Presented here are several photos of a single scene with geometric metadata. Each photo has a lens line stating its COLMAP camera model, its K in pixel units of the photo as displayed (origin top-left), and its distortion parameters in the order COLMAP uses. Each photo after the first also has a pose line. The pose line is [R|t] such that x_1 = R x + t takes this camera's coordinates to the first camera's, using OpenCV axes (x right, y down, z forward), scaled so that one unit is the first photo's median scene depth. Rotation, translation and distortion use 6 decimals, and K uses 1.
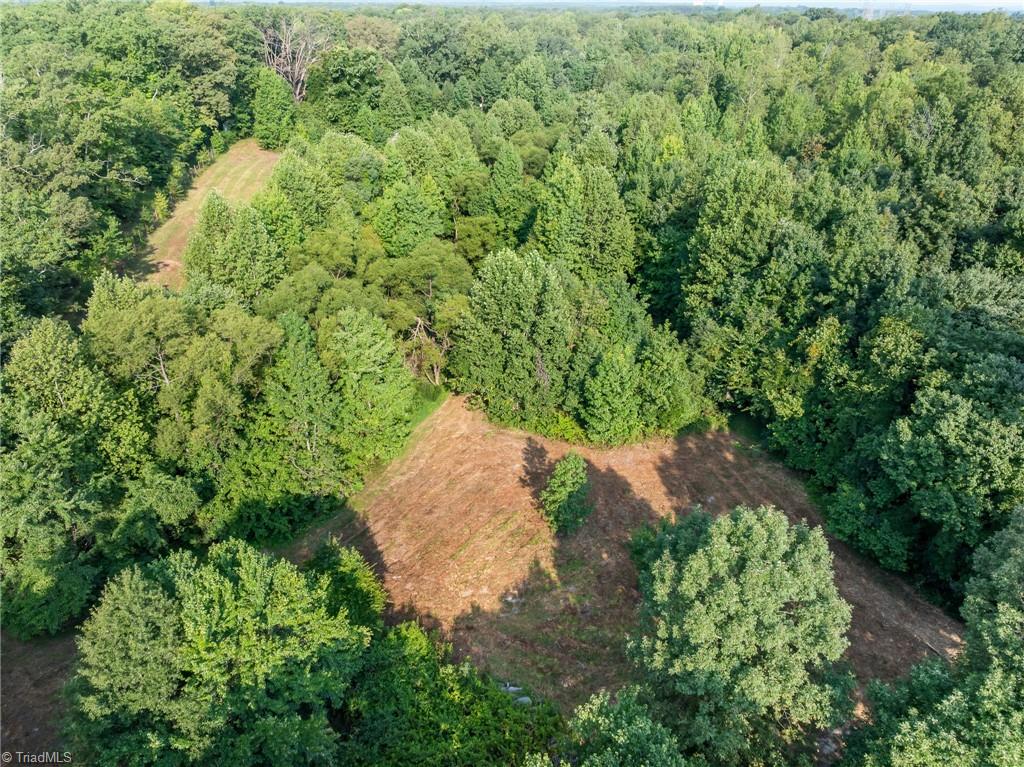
lens RADIAL K [[718.5, 0, 510.6], [0, 718.5, 380.9], [0, 0, 1]] dist [-0.053392, 0.023797]
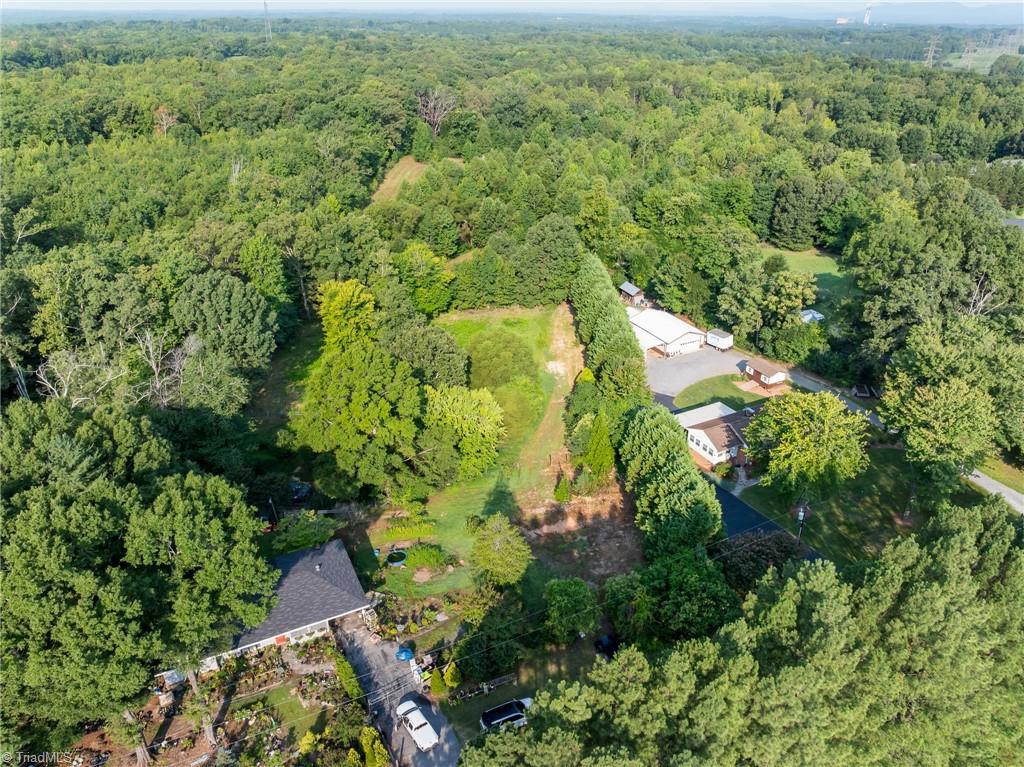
lens RADIAL K [[718.5, 0, 514.8], [0, 718.5, 382.5], [0, 0, 1]] dist [-0.053392, 0.023797]
pose [[0.984947, 0.079170, -0.153658, 0.374083], [-0.080962, 0.996702, -0.005431, 0.372857], [0.152722, 0.017789, 0.988109, -1.231218]]
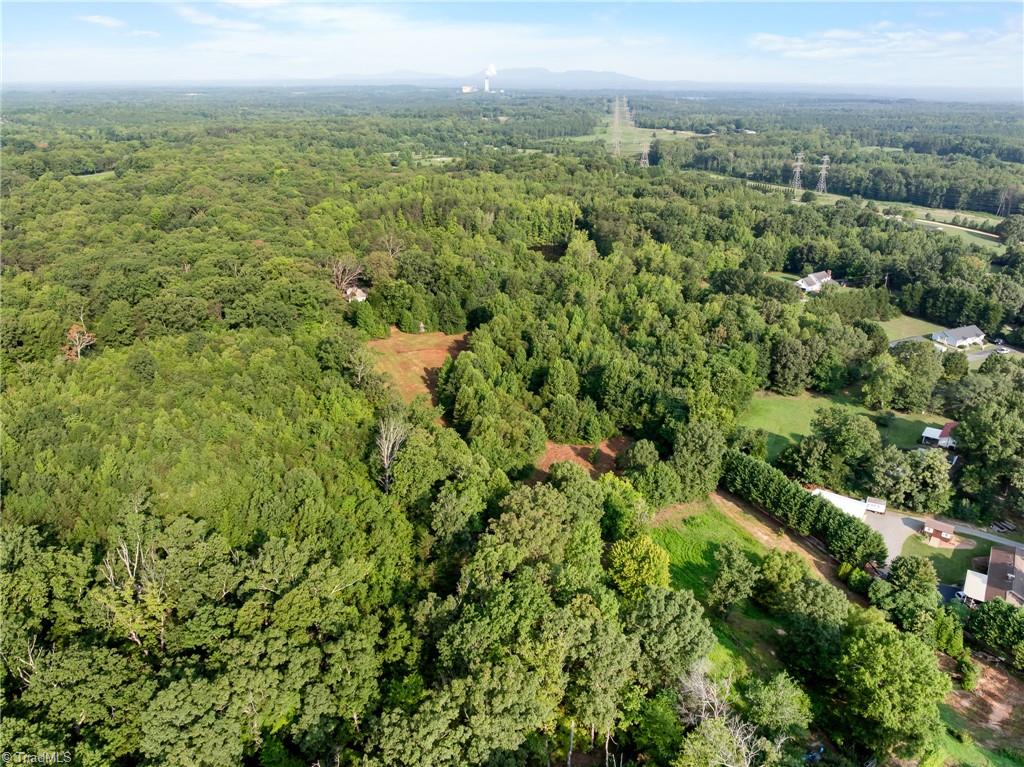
lens RADIAL K [[718.5, 0, 514.0], [0, 718.5, 383.6], [0, 0, 1]] dist [-0.053392, 0.023797]
pose [[0.956516, -0.117987, 0.266752, -0.646926], [0.141261, 0.987513, -0.069745, -0.009460], [-0.255192, 0.104394, 0.961238, -1.326784]]
